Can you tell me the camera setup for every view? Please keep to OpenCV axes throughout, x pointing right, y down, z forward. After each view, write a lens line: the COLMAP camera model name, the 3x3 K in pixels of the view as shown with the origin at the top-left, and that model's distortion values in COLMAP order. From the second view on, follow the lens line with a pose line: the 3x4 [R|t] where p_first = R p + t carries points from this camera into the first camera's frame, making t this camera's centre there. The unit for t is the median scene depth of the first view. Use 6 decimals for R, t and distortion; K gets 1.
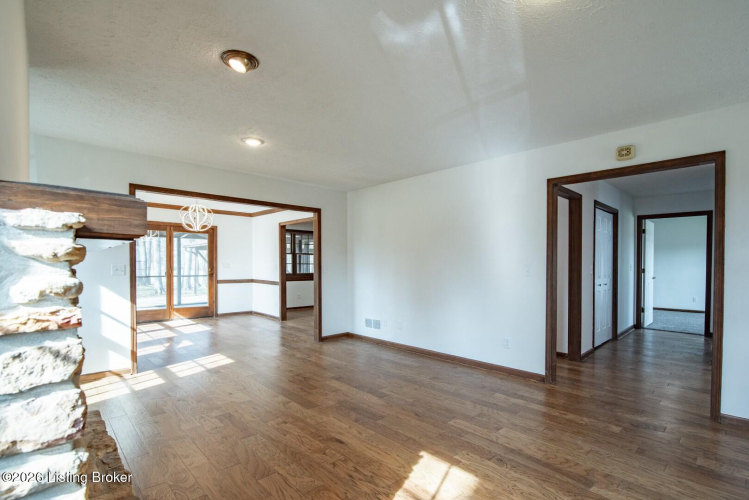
lens RADIAL K [[353.5, 0, 371.5], [0, 353.5, 275.8], [0, 0, 1]] dist [-0.018884, 0.000536]
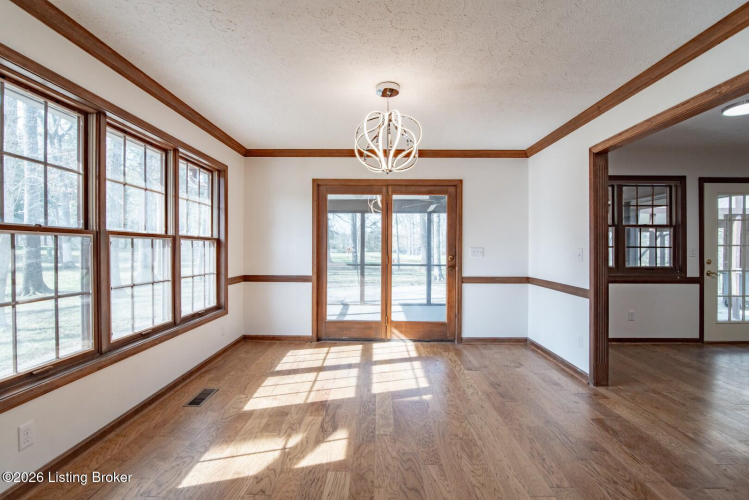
lens RADIAL K [[353.5, 0, 374.5], [0, 353.5, 251.4], [0, 0, 1]] dist [-0.018884, 0.000536]
pose [[0.719066, 0.000095, -0.694942, -0.194361], [-0.019914, 0.999592, -0.020469, -0.017314], [0.694657, 0.028557, 0.718774, 0.649301]]
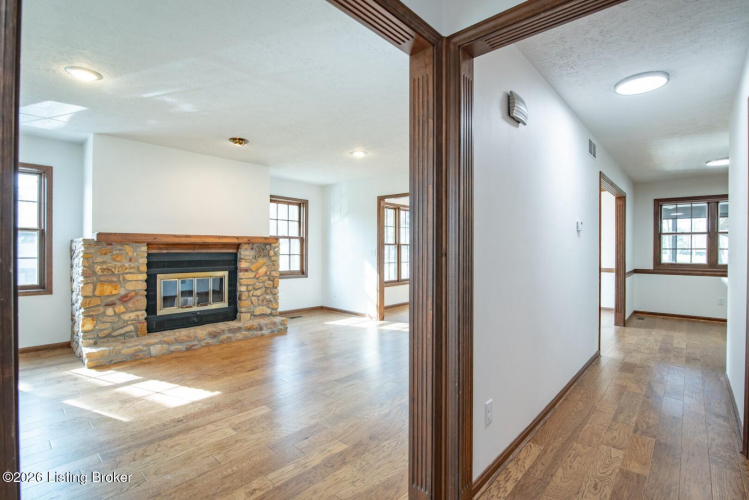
lens RADIAL K [[353.5, 0, 374.1], [0, 353.5, 250.6], [0, 0, 1]] dist [-0.018884, 0.000536]
pose [[0.085912, -0.000657, -0.996302, 0.534968], [-0.033902, 0.999419, -0.003582, -0.011263], [0.995726, 0.034084, 0.085840, 0.525797]]
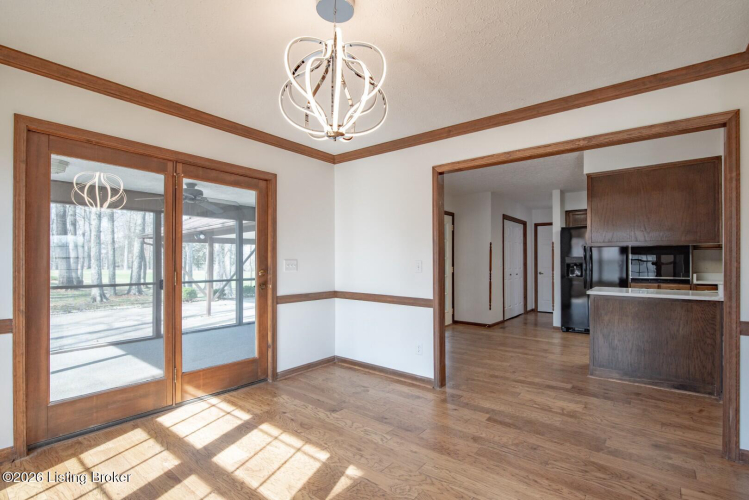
lens RADIAL K [[353.5, 0, 372.8], [0, 353.5, 260.0], [0, 0, 1]] dist [-0.018884, 0.000536]
pose [[0.990714, -0.006536, 0.135807, -0.487007], [0.011243, 0.999361, -0.033921, -0.021394], [-0.135498, 0.035133, 0.990154, 0.702383]]
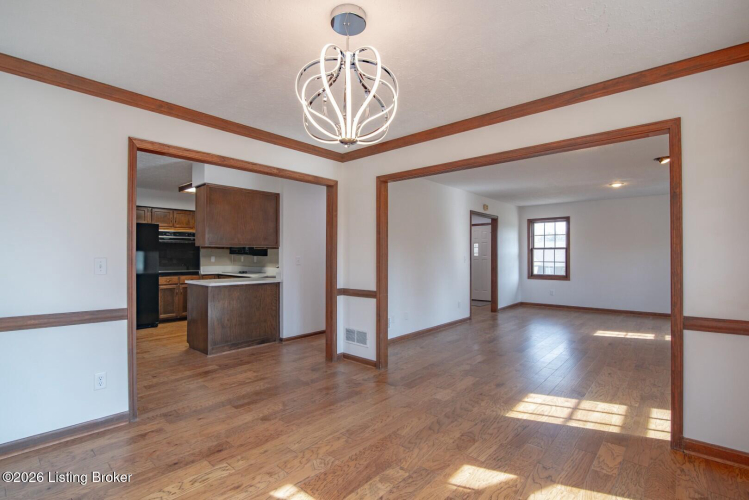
lens RADIAL K [[353.5, 0, 369.9], [0, 353.5, 252.1], [0, 0, 1]] dist [-0.018884, 0.000536]
pose [[-0.078240, 0.004919, 0.996922, -0.758644], [0.031855, 0.999490, -0.002431, -0.034794], [-0.996426, 0.031567, -0.078356, 0.971644]]
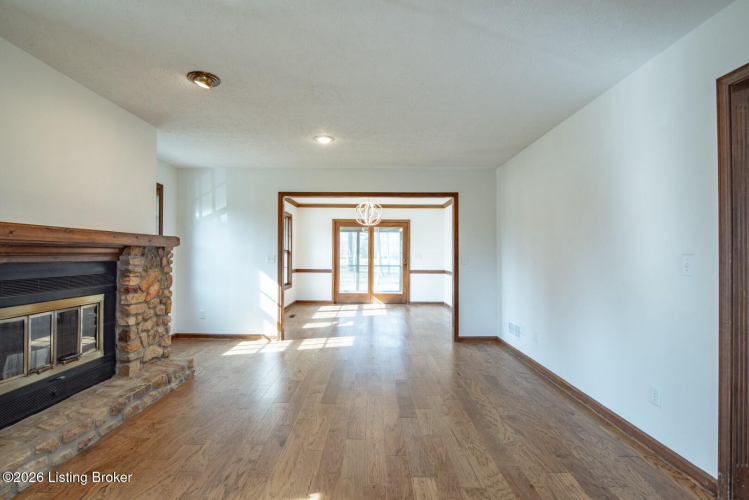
lens RADIAL K [[353.5, 0, 369.5], [0, 353.5, 255.7], [0, 0, 1]] dist [-0.018884, 0.000536]
pose [[0.720306, -0.000863, -0.693656, 0.278869], [-0.022749, 0.999432, -0.024866, -0.002440], [0.693284, 0.033692, 0.719877, 0.183956]]
